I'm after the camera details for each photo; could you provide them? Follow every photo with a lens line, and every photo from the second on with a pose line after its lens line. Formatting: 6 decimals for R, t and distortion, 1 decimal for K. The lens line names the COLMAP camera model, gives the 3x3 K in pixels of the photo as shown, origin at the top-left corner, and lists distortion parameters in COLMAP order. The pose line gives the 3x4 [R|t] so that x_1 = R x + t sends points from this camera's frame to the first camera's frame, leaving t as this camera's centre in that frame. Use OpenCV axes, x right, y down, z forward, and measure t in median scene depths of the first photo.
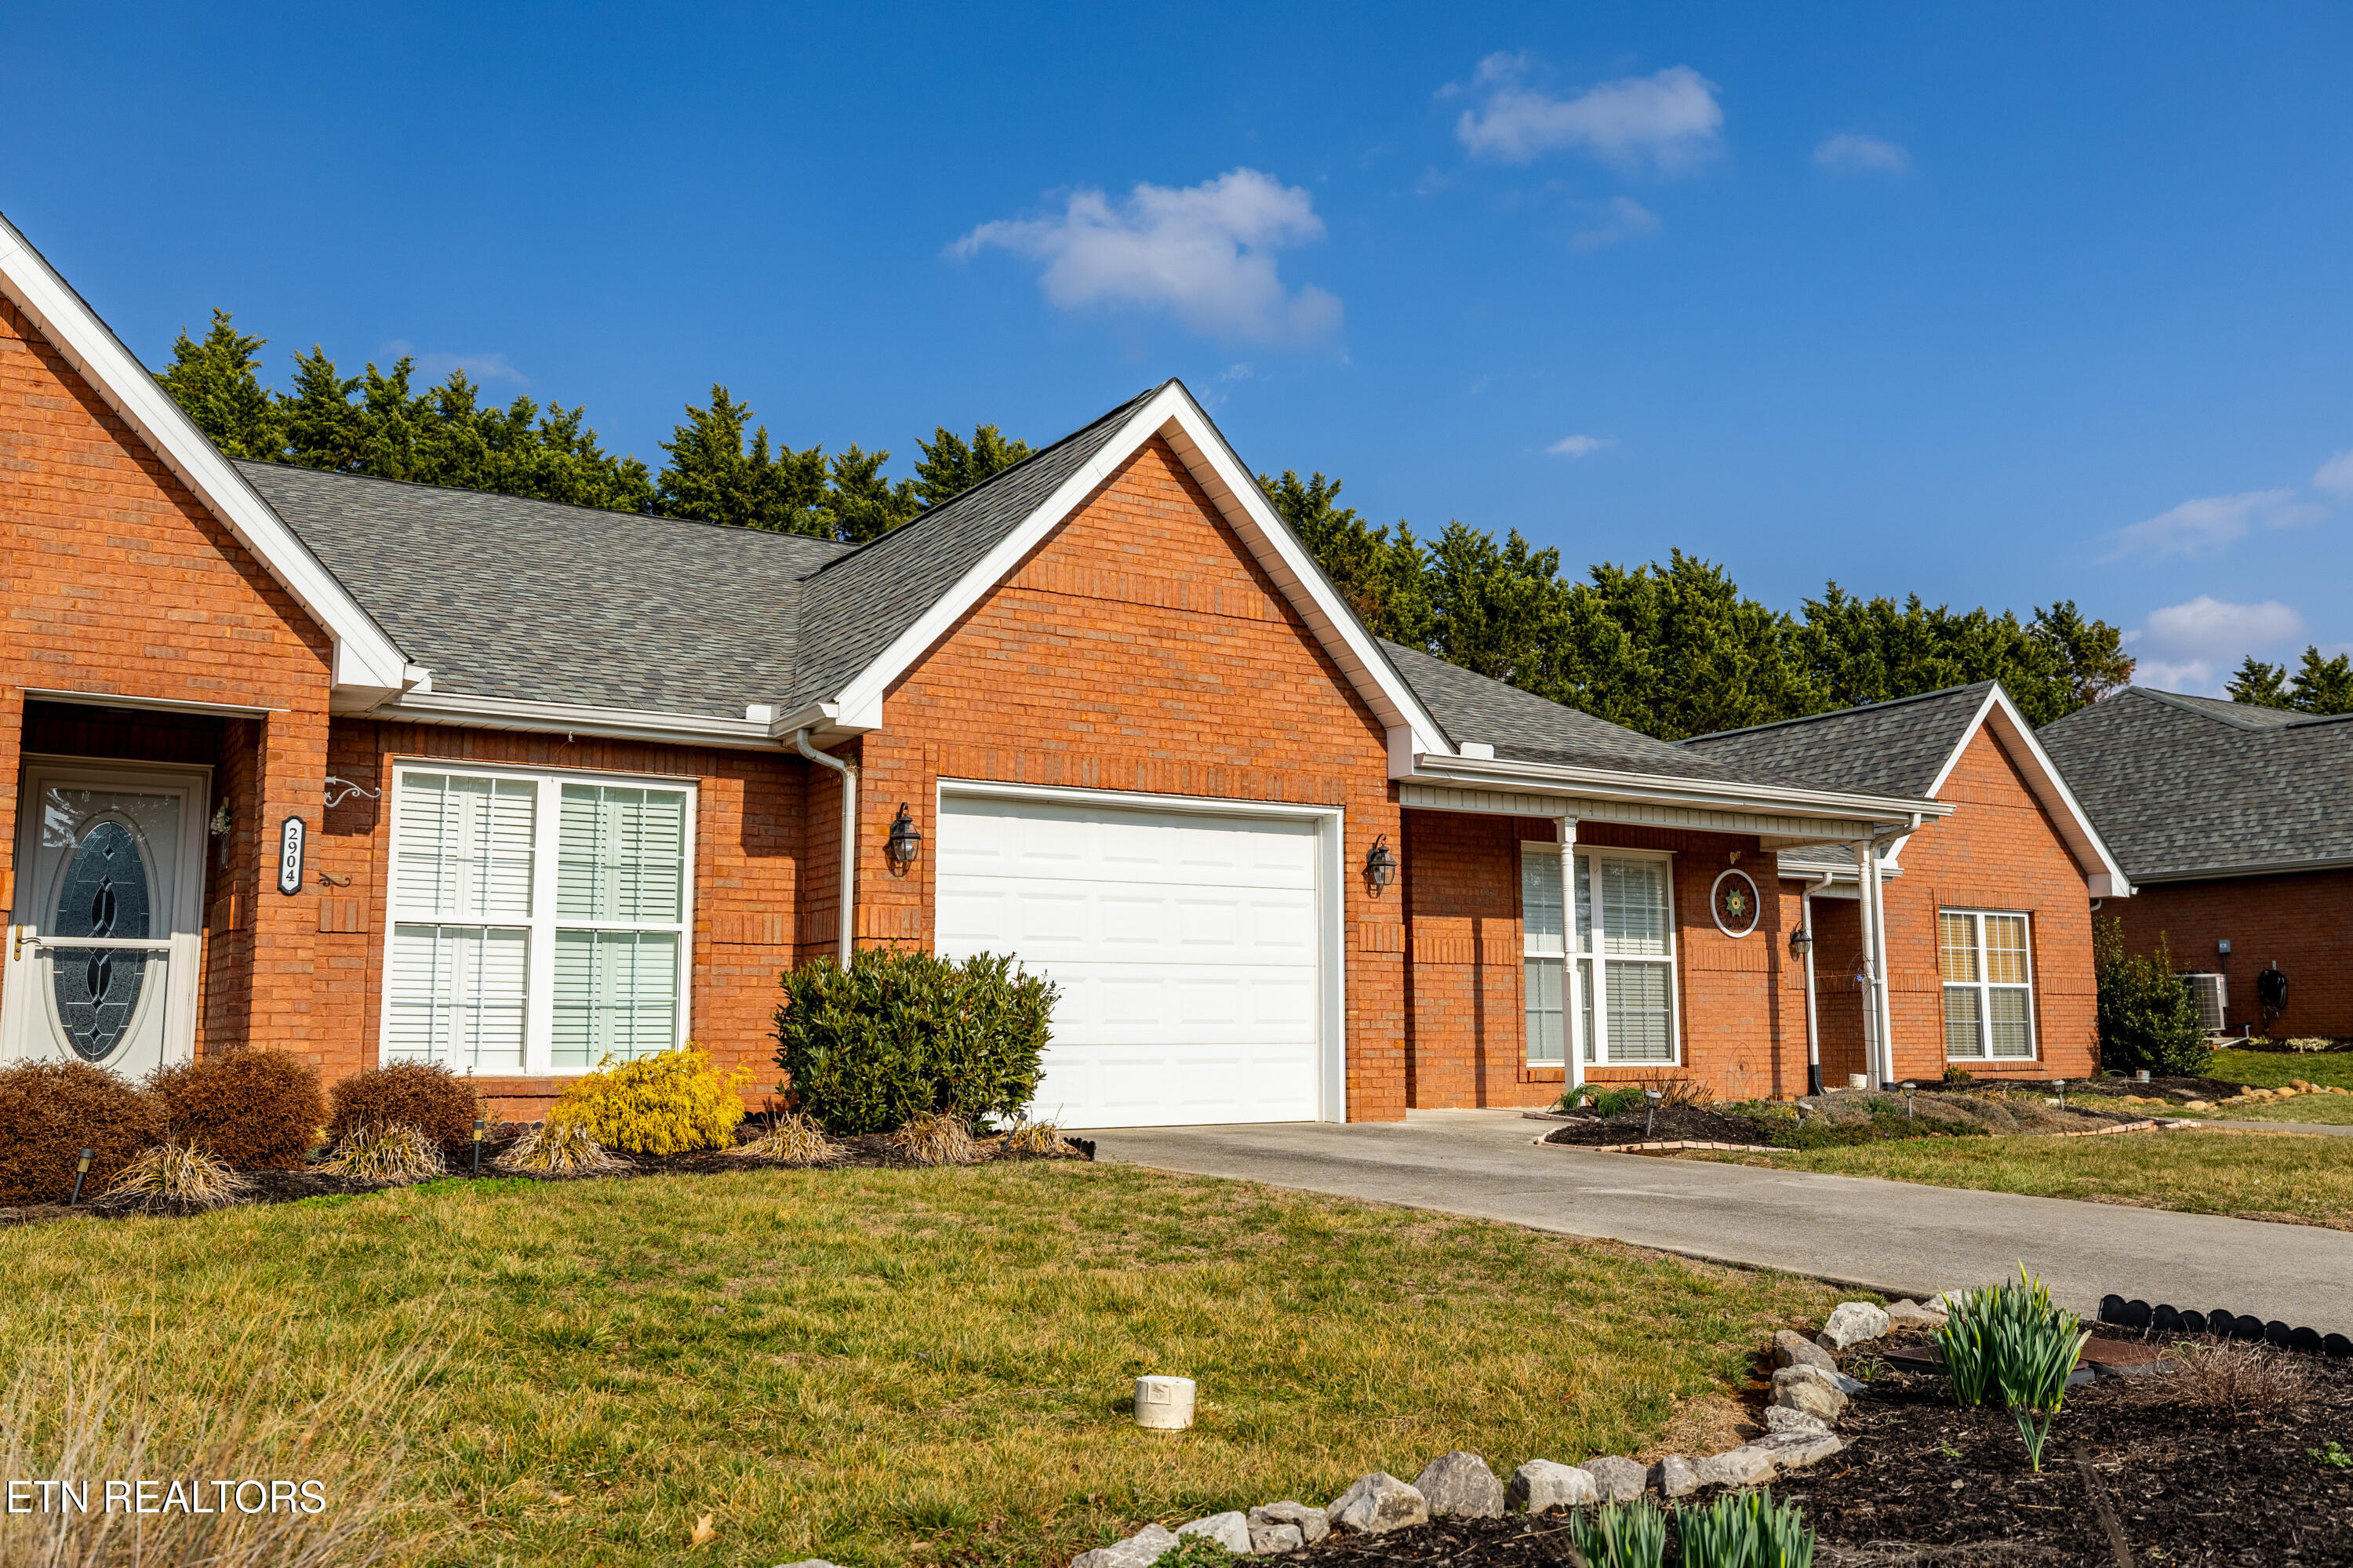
lens RADIAL K [[1999.5, 0, 1176.5], [0, 1999.5, 784.0], [0, 0, 1]] dist [0.012532, 0.000093]
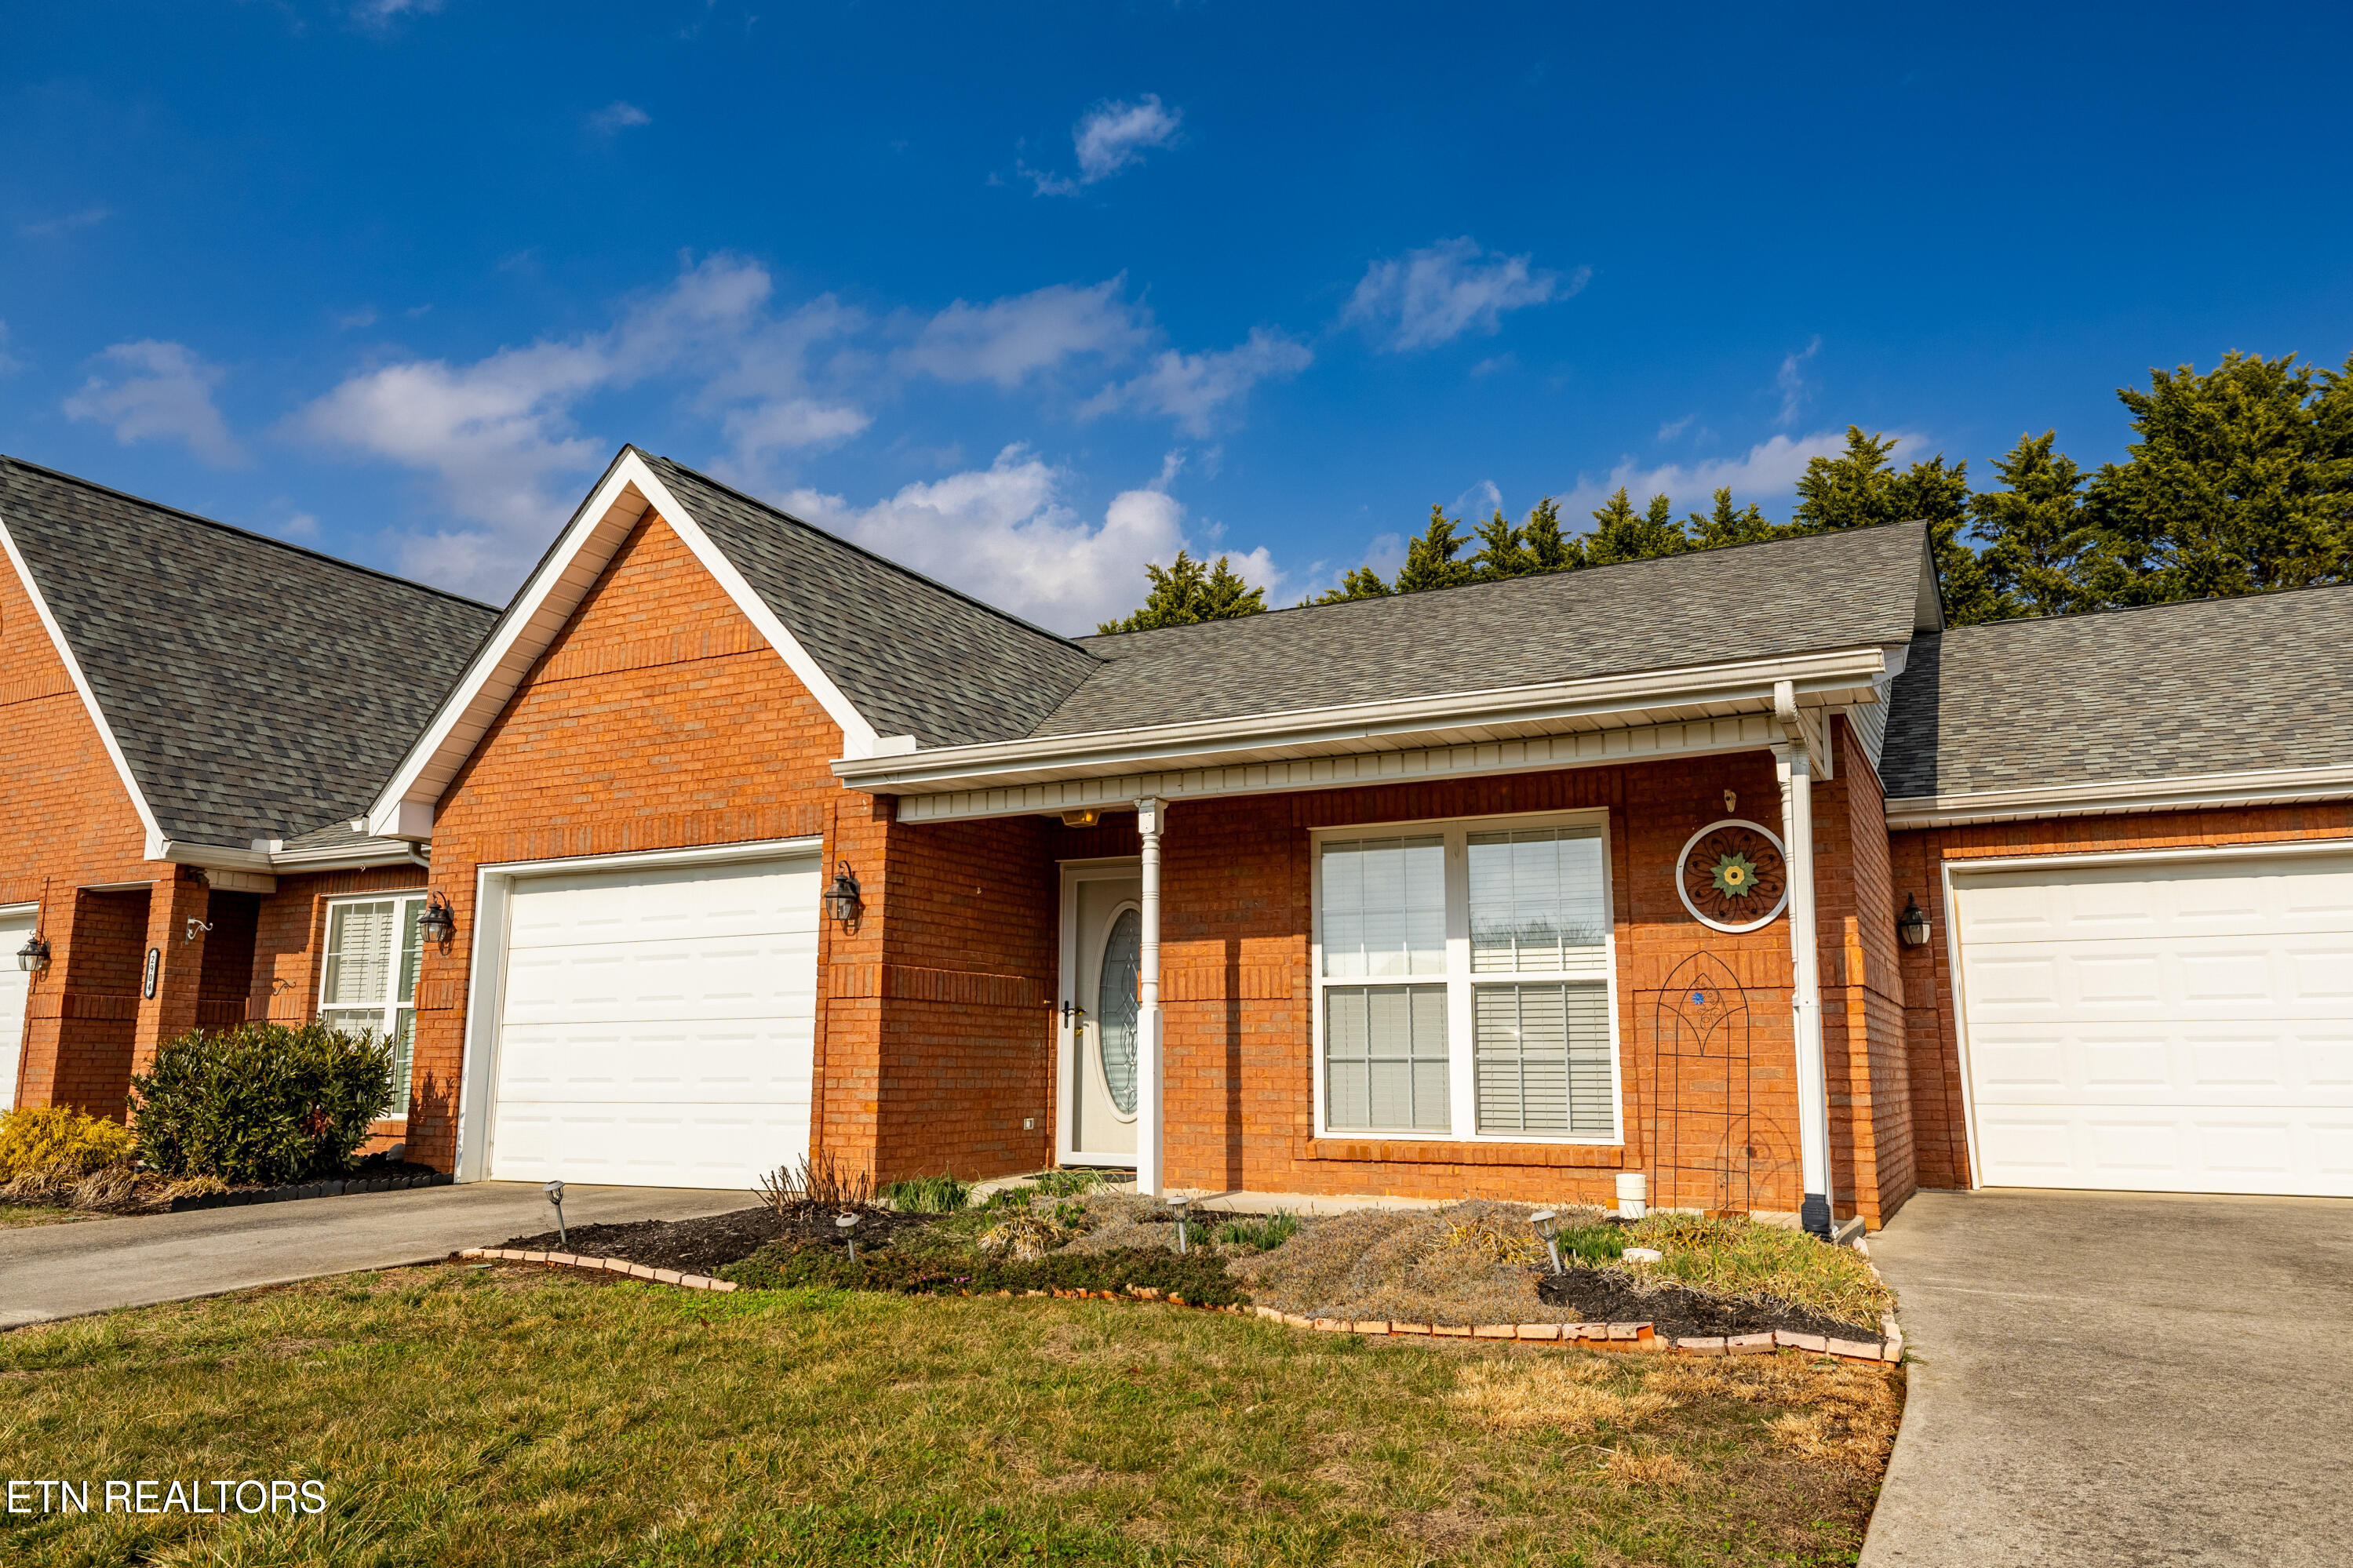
lens RADIAL K [[1621.3, 0, 1176.5], [0, 1621.3, 784.0], [0, 0, 1]] dist [-0.000829, -0.001267]
pose [[0.507239, -0.147507, -0.849088, 0.797896], [0.111523, 0.988194, -0.105049, 0.084273], [0.854559, -0.041408, 0.517701, 0.785150]]
